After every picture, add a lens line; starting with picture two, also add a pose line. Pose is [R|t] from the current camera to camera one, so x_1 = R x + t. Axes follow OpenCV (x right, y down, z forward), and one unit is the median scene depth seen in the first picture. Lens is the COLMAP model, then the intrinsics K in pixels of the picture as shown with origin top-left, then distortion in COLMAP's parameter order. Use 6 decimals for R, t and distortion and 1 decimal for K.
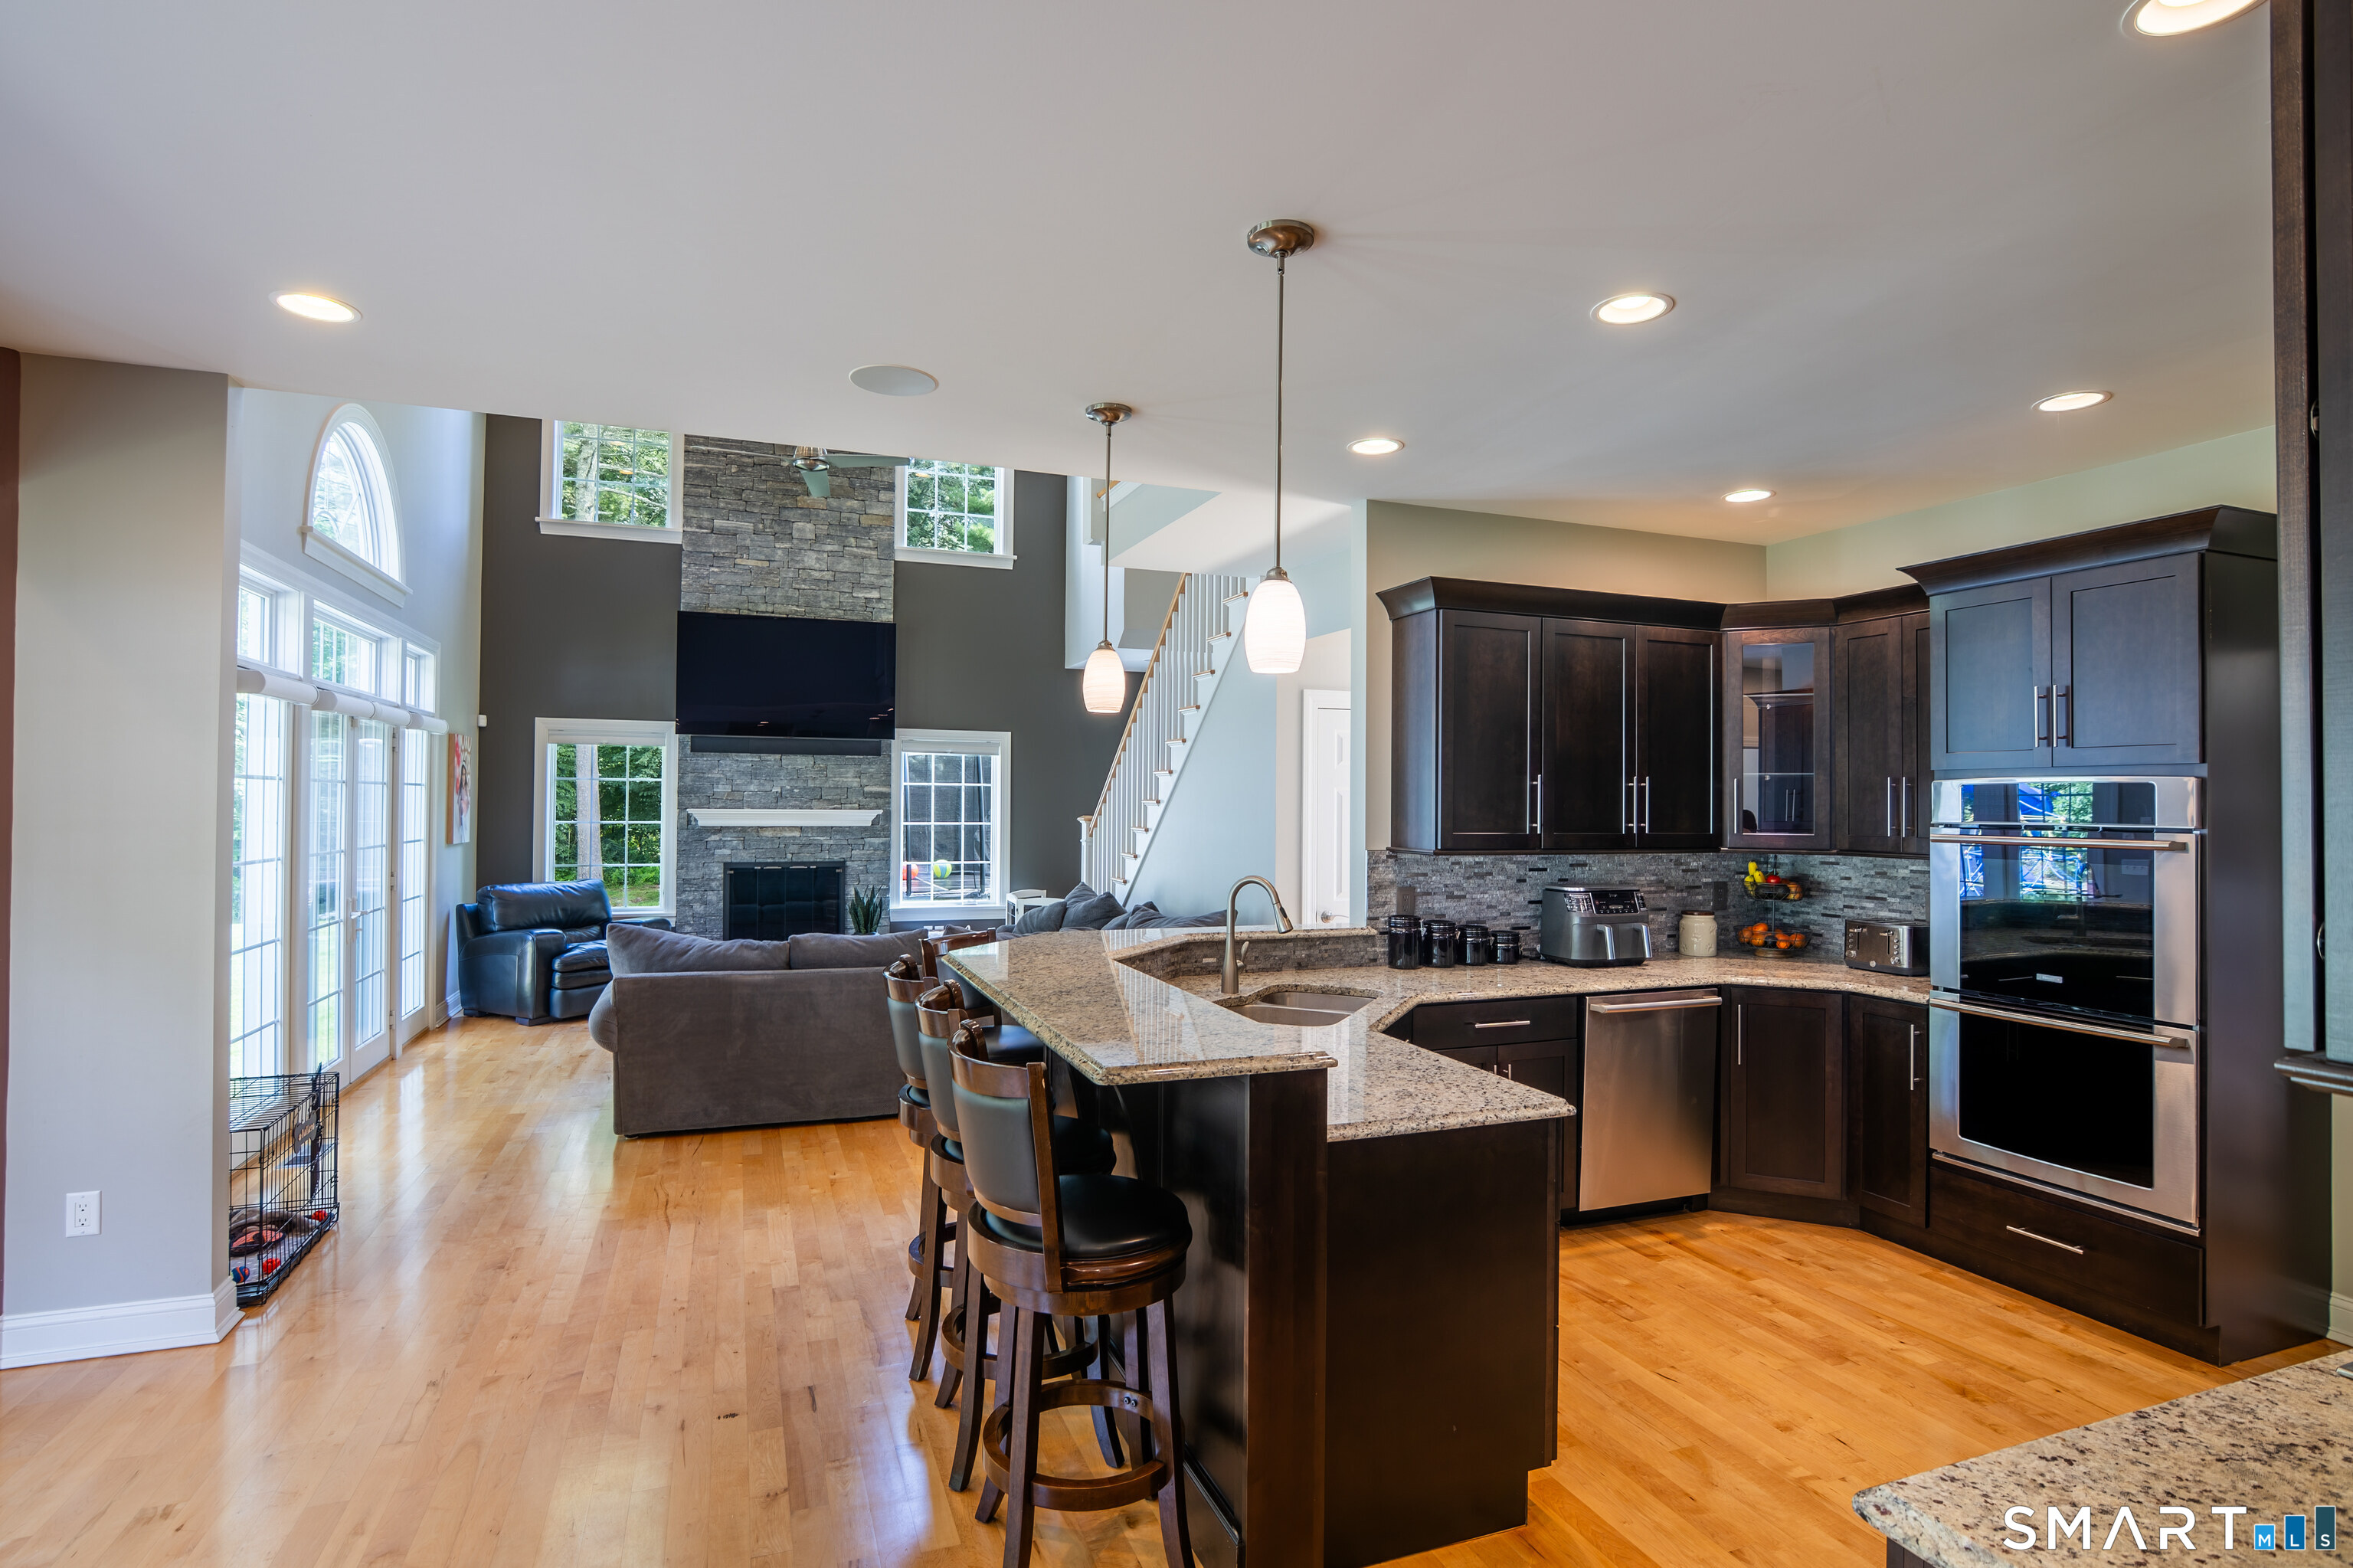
lens RADIAL K [[1184.7, 0, 1176.5], [0, 1184.7, 784.0], [0, 0, 1]] dist [-0.034033, 0.000123]
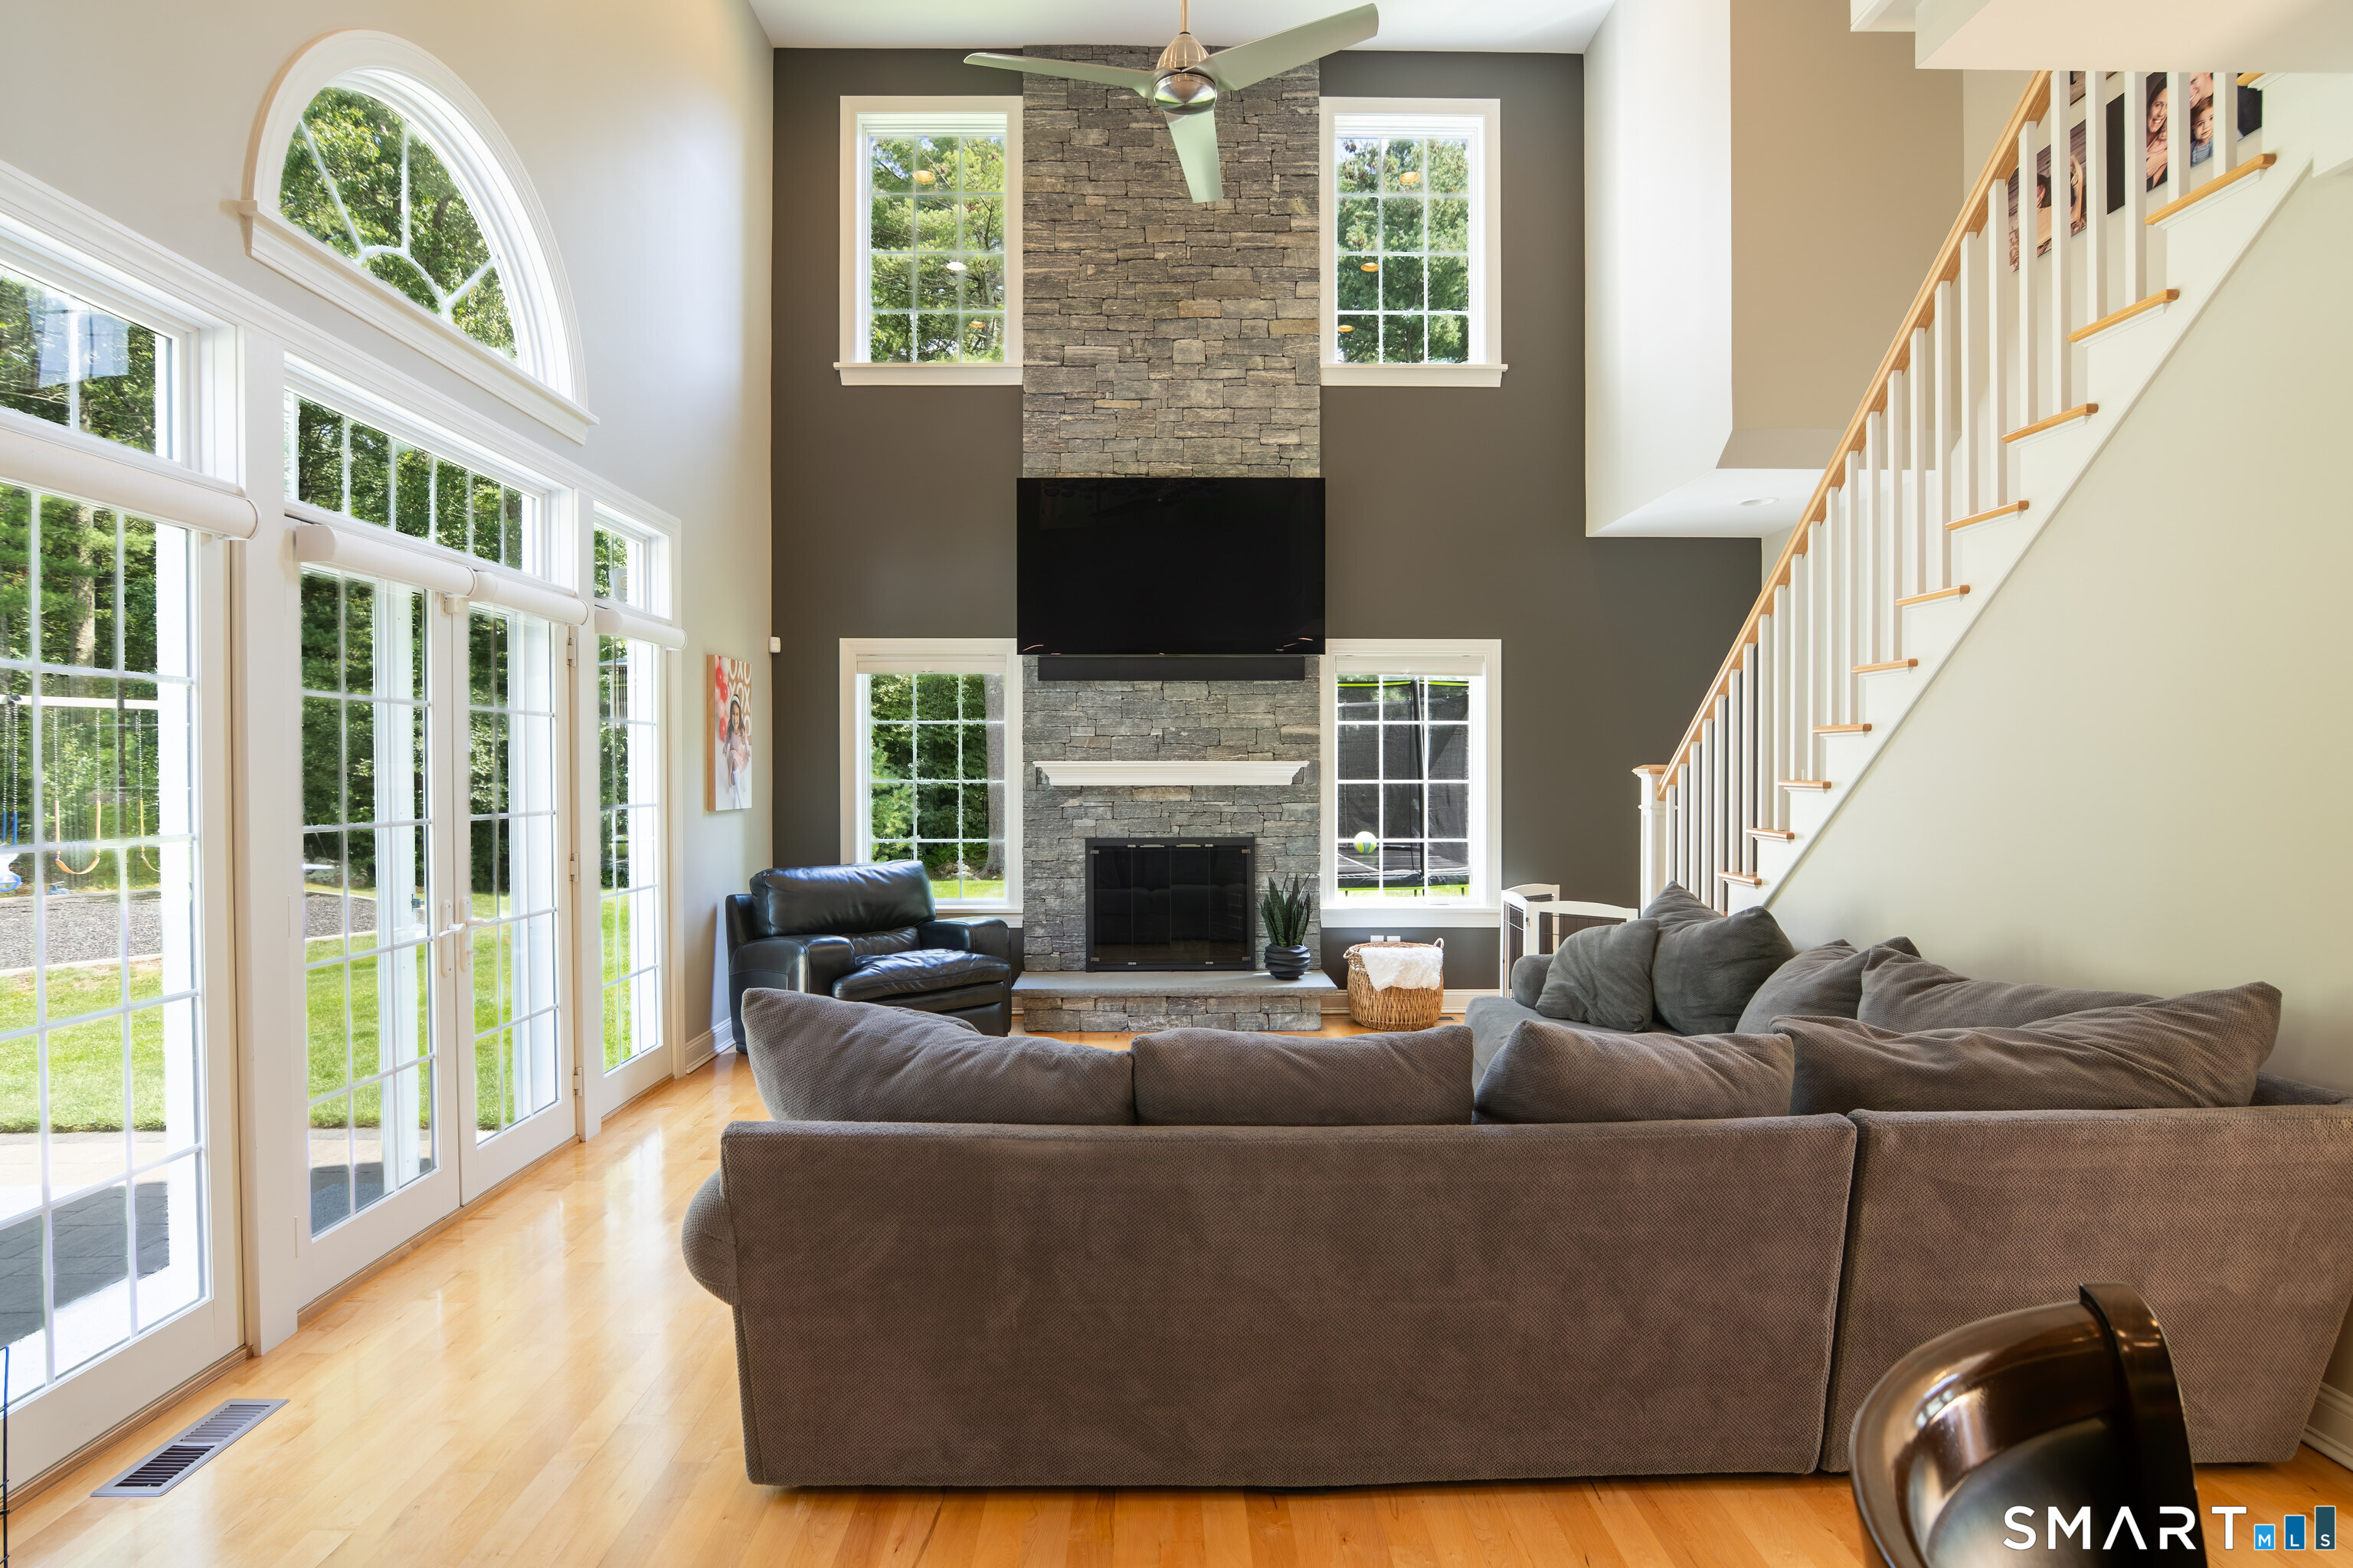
lens RADIAL K [[1184.7, 0, 1176.5], [0, 1184.7, 784.0], [0, 0, 1]] dist [-0.034033, 0.000123]
pose [[0.944530, -0.004678, -0.328393, -0.102972], [0.013250, 0.999627, 0.023872, 0.018588], [0.328159, -0.026899, 0.944240, 0.356284]]
